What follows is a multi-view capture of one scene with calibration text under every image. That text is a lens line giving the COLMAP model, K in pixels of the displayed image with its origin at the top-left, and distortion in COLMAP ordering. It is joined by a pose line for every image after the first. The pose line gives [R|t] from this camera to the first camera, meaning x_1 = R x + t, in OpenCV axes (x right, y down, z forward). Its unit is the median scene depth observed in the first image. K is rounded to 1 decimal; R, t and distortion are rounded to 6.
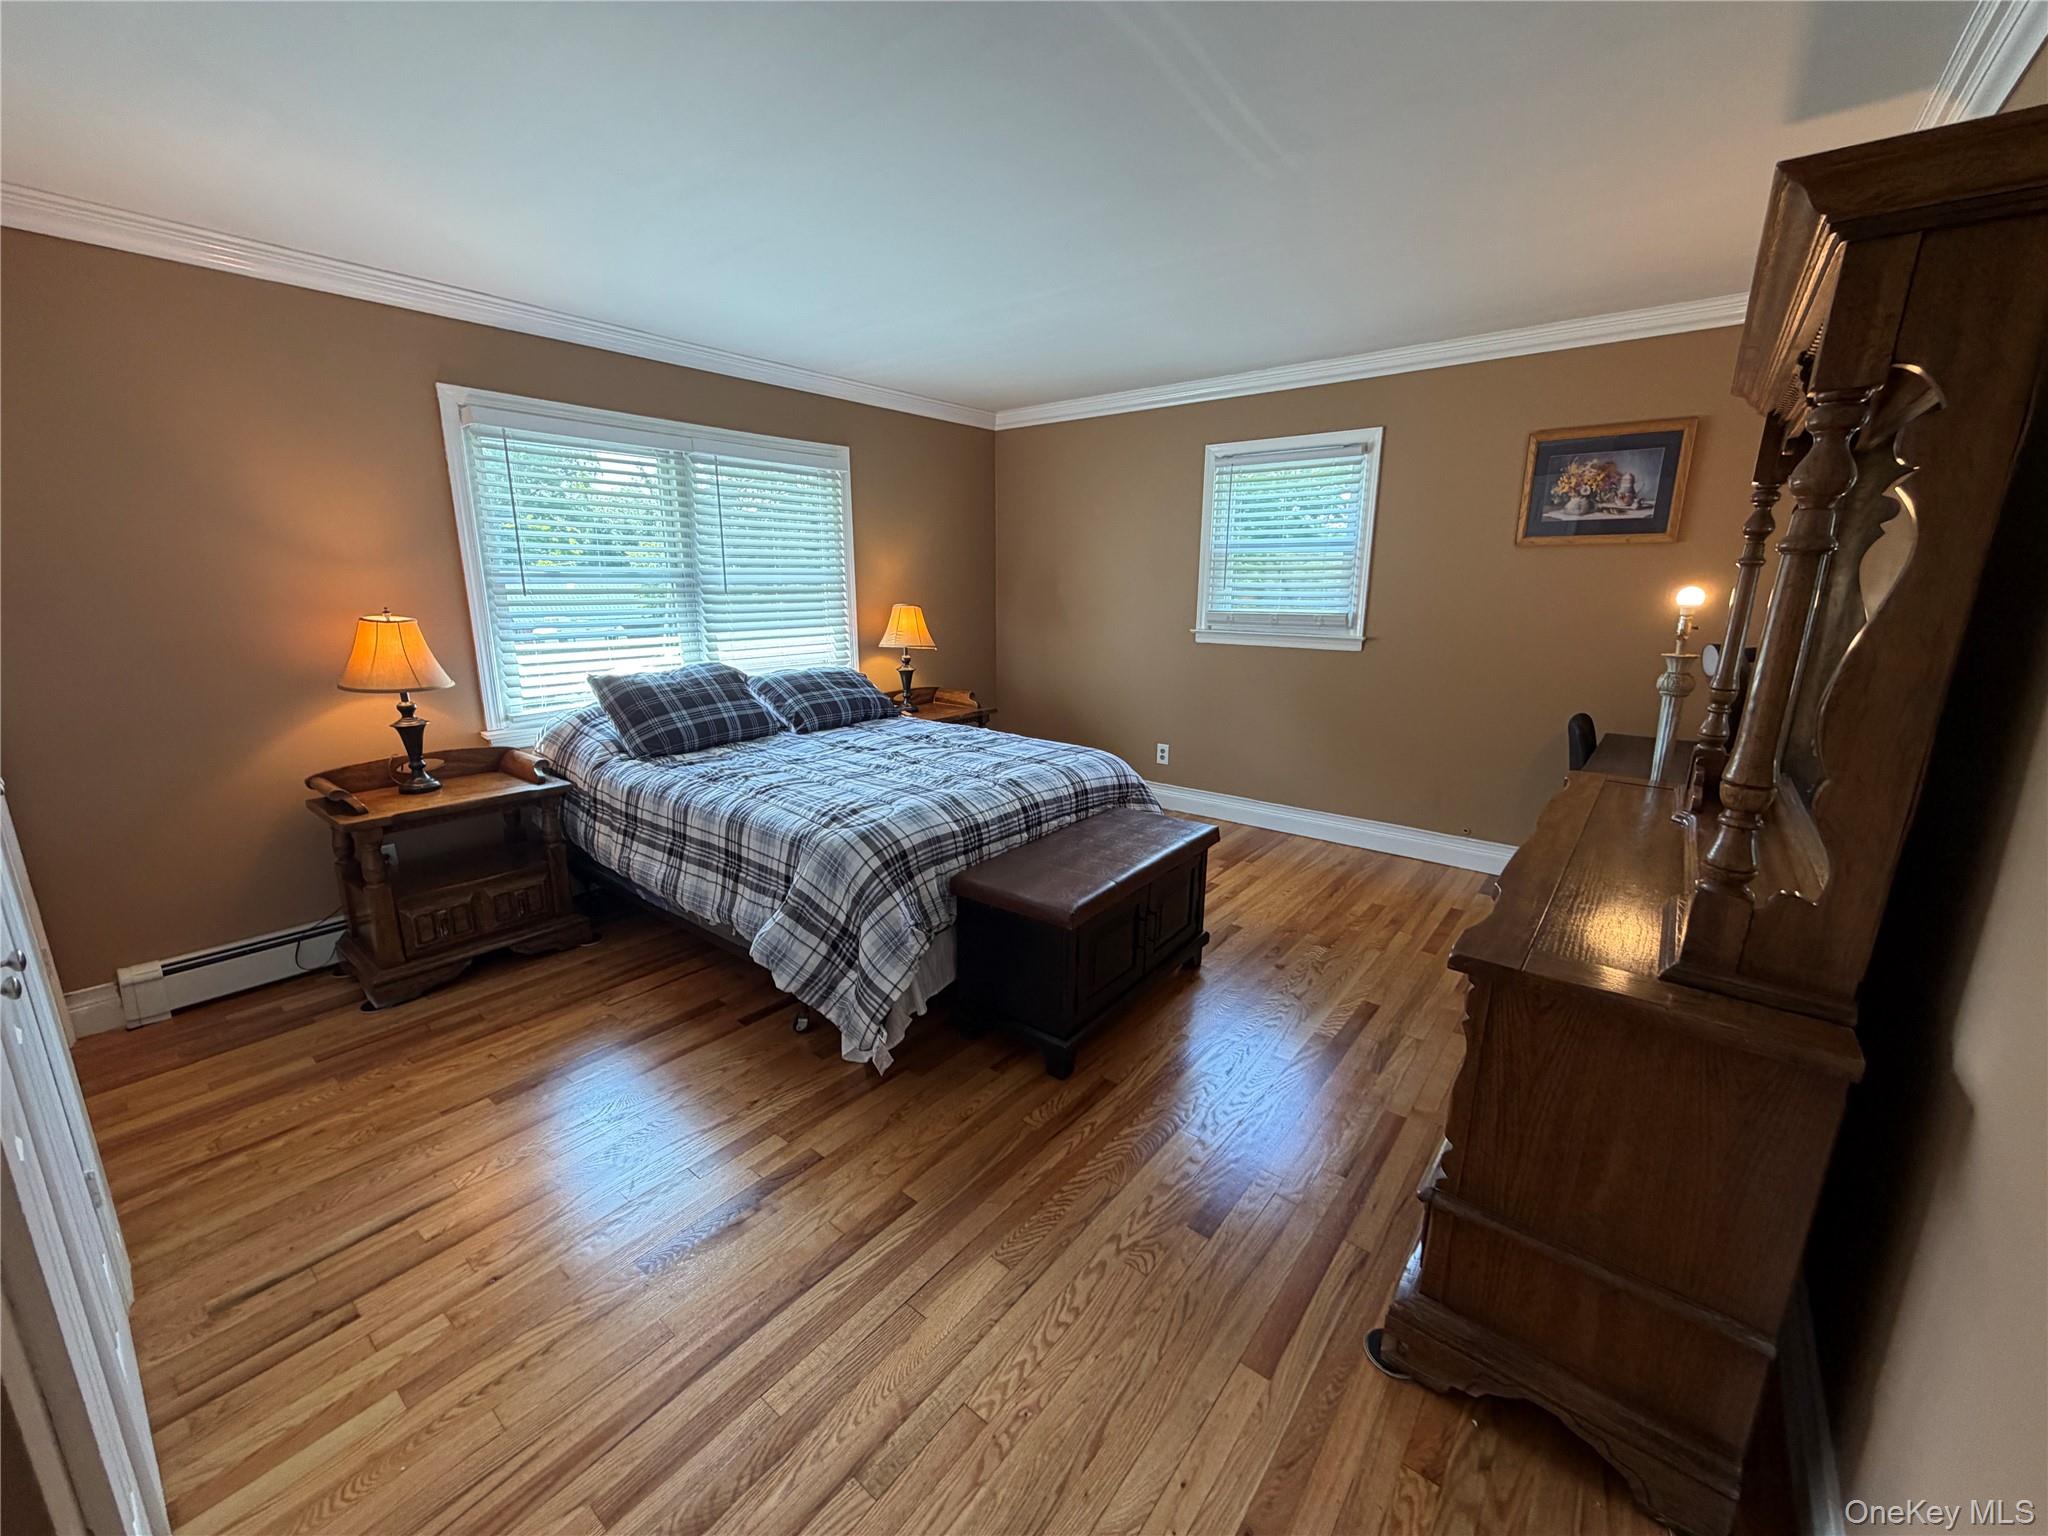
lens RADIAL K [[817.3, 0, 1013.1], [0, 817.3, 767.0], [0, 0, 1]] dist [-0.001429, -0.000253]
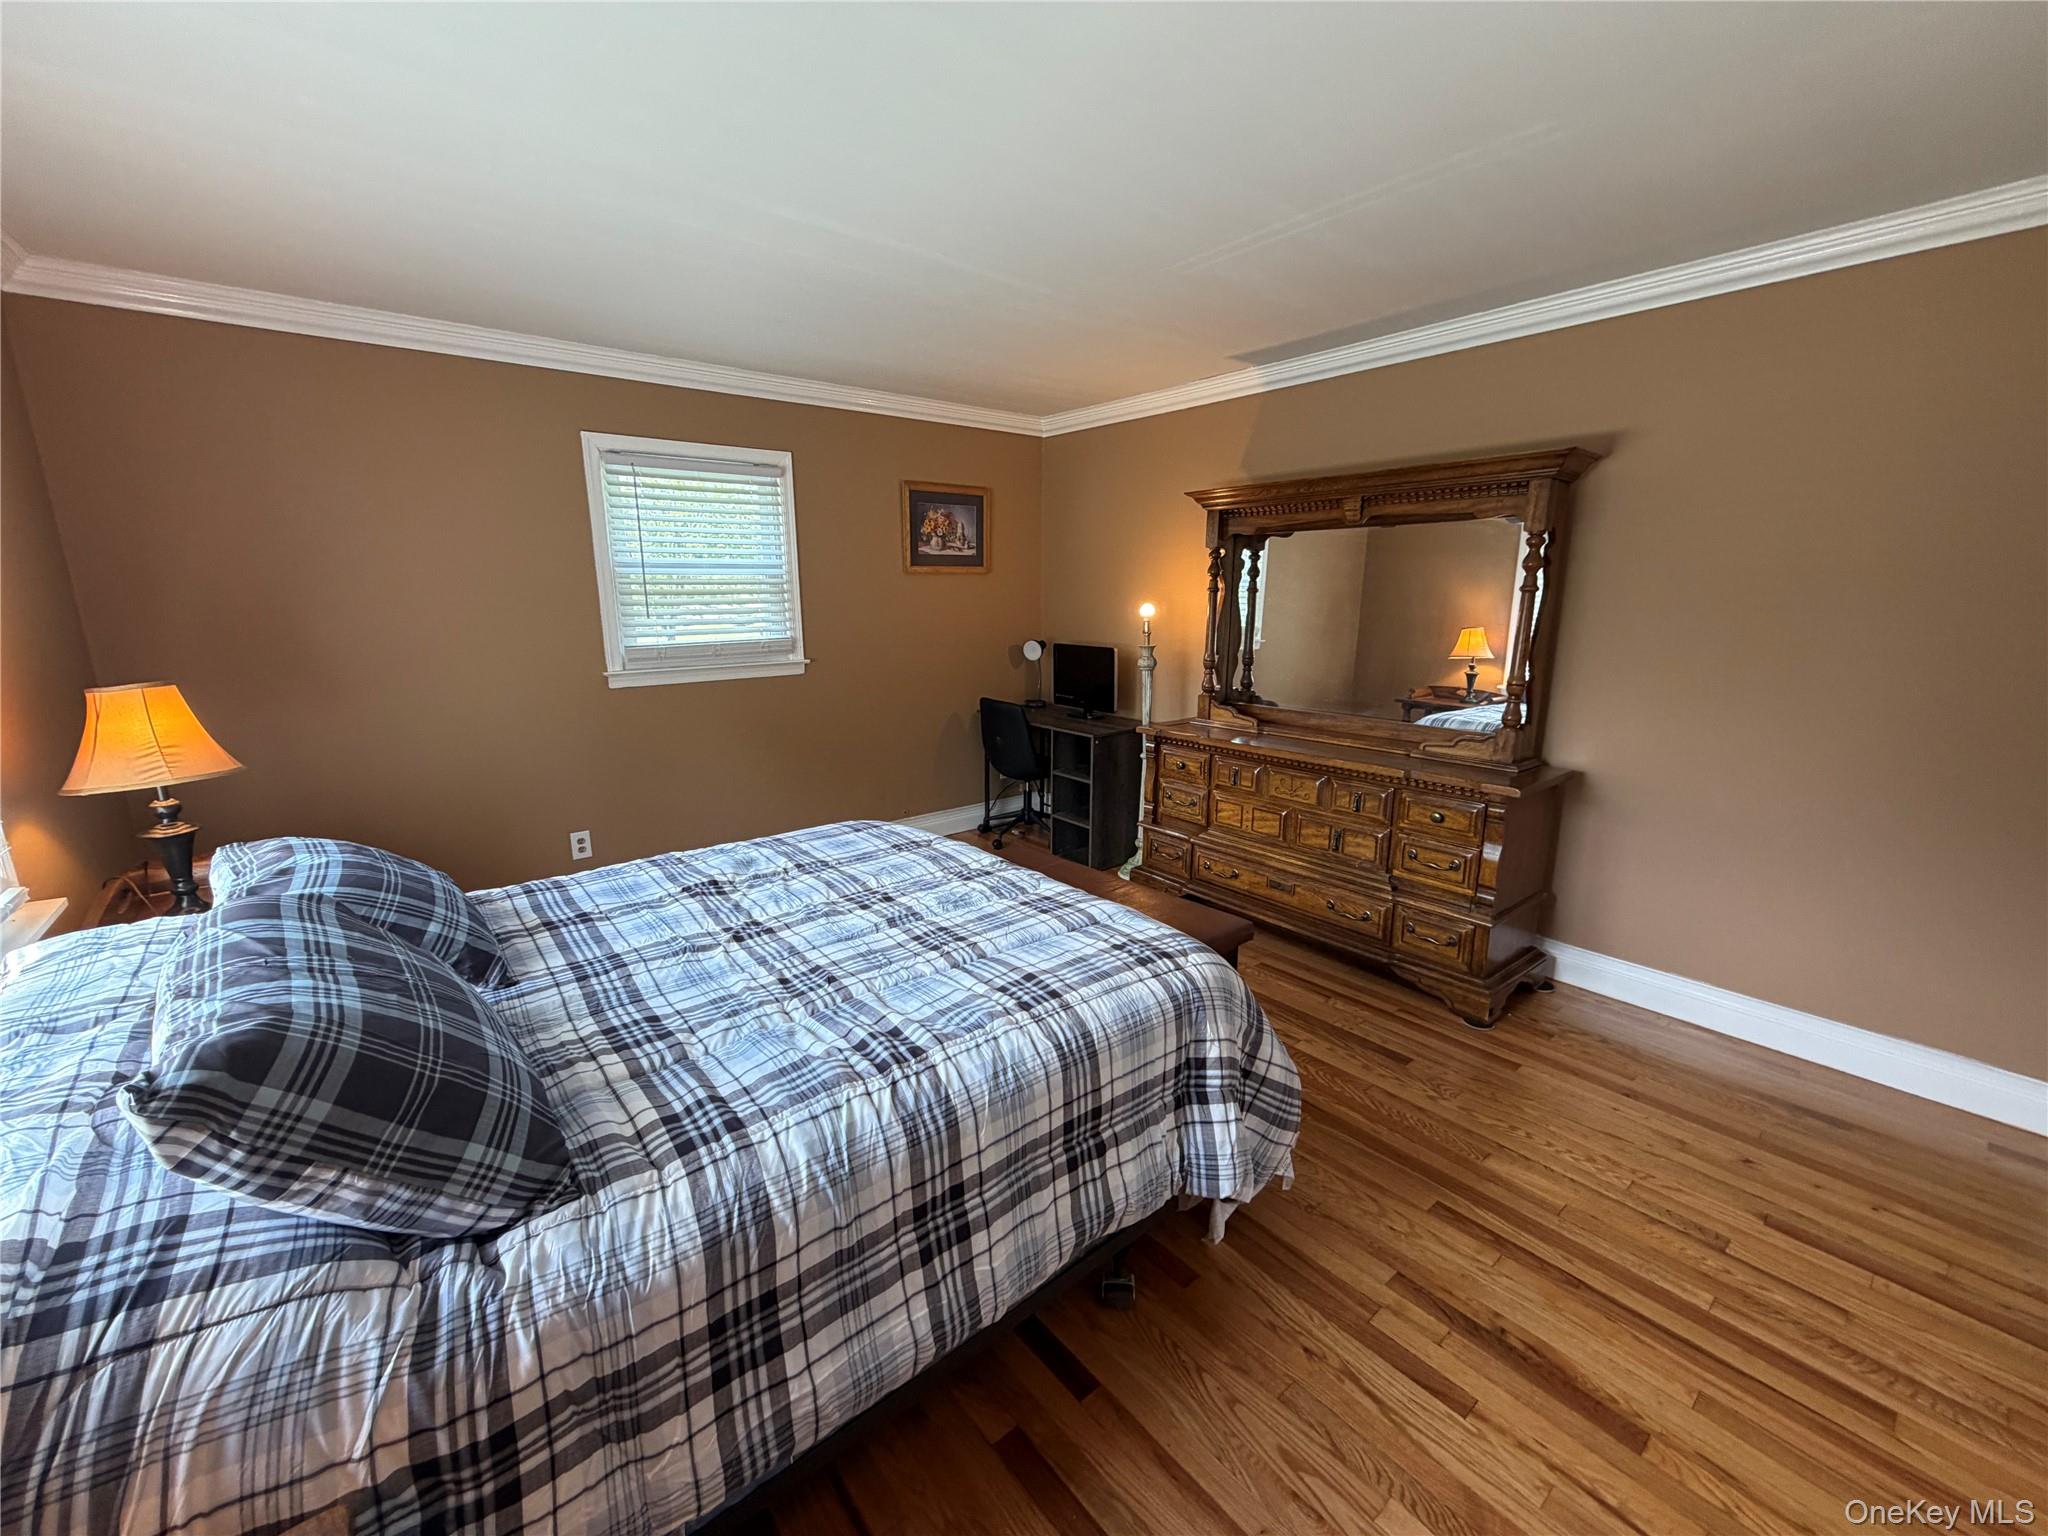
lens RADIAL K [[817.3, 0, 1016.6], [0, 817.3, 771.0], [0, 0, 1]] dist [-0.001429, -0.000253]
pose [[0.207891, -0.217230, 0.953726, -0.541377], [0.229871, 0.958571, 0.168227, -0.146013], [-0.950758, 0.184261, 0.249213, 0.559673]]
